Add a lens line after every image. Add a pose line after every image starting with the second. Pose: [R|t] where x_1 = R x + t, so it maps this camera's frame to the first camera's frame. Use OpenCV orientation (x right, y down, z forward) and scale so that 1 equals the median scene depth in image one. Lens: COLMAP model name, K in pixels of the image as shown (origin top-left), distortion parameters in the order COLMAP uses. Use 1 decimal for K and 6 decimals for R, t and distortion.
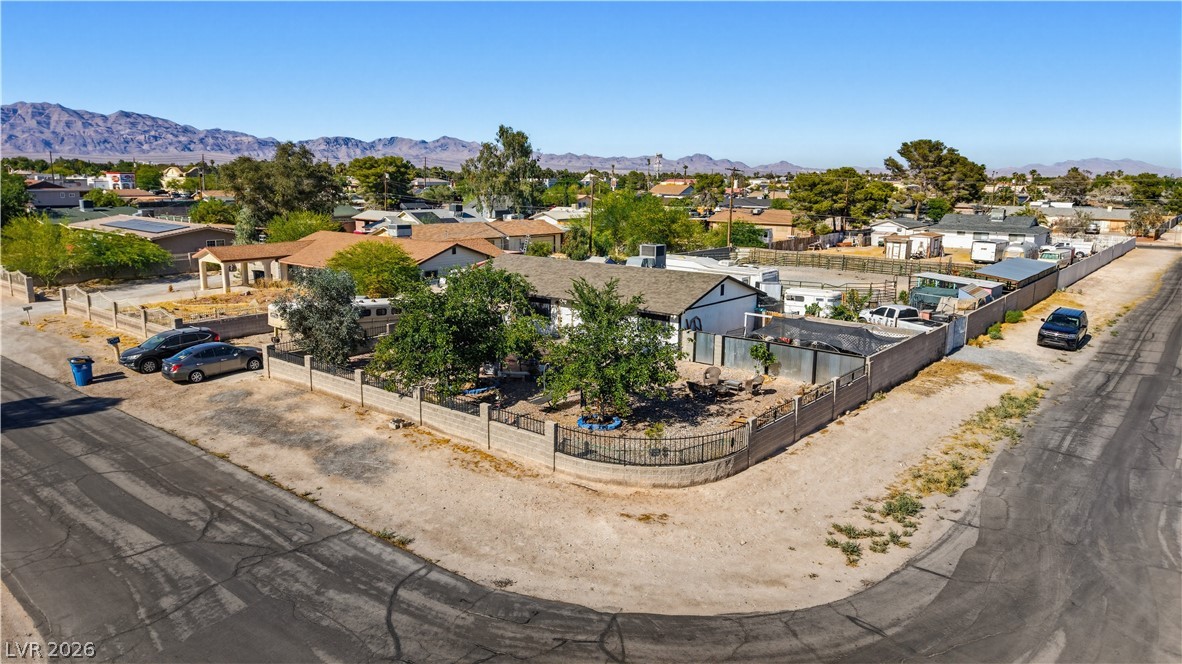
lens RADIAL K [[790.2, 0, 592.7], [0, 790.2, 331.5], [0, 0, 1]] dist [0.032324, -0.029843]
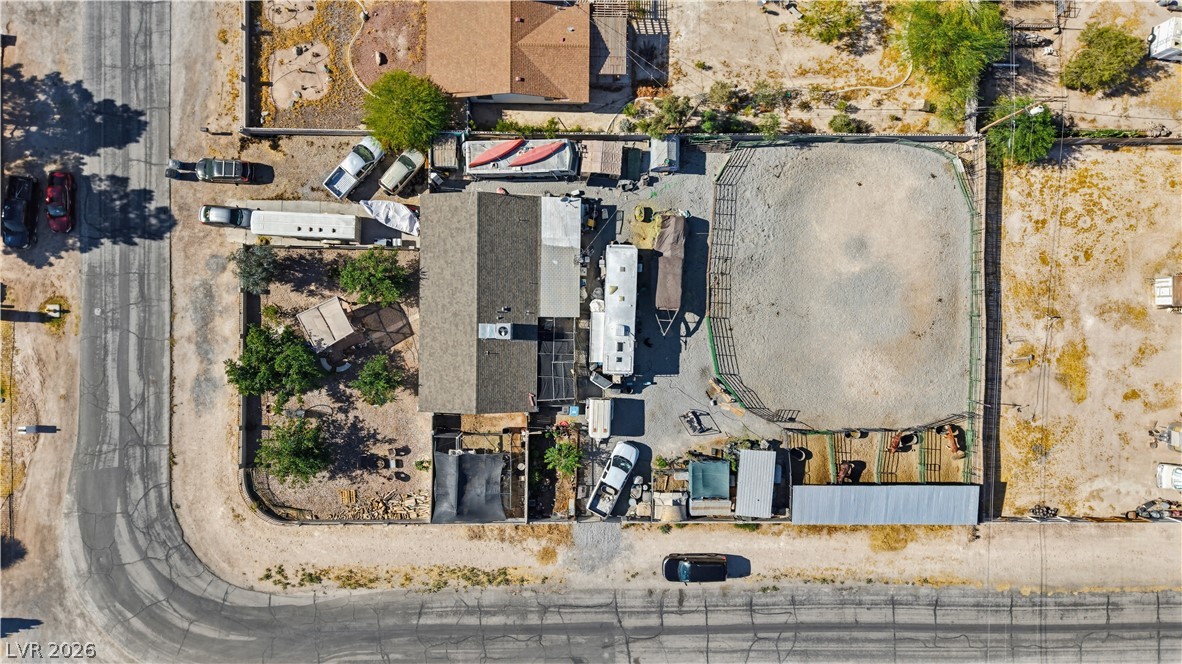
lens RADIAL K [[790.2, 0, 592.7], [0, 790.2, 331.5], [0, 0, 1]] dist [0.032324, -0.029843]
pose [[0.628788, 0.777550, 0.006437, 0.306065], [-0.166583, 0.126617, 0.977864, -2.609028], [0.759523, -0.615941, 0.209142, 1.614909]]
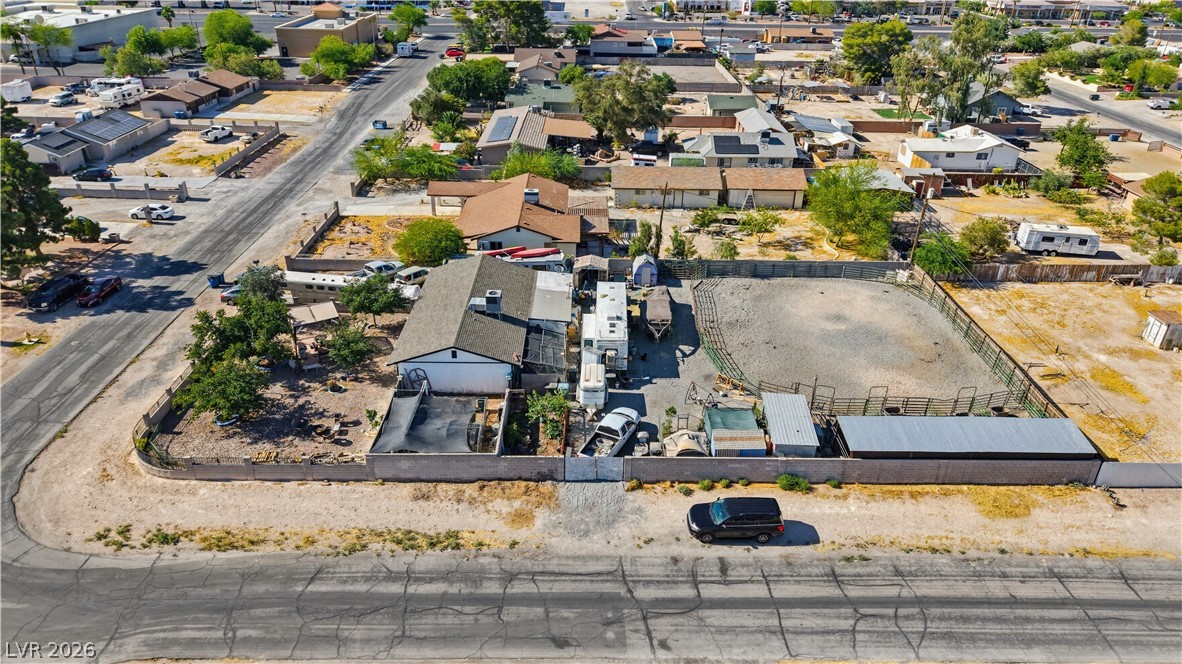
lens RADIAL K [[788.7, 0, 591.0], [0, 788.7, 332.0], [0, 0, 1]] dist [0.031631, -0.031492]
pose [[0.639177, 0.354874, -0.682288, 2.007761], [-0.160997, 0.929258, 0.332504, -0.944091], [0.752019, -0.102683, 0.651094, 0.568031]]
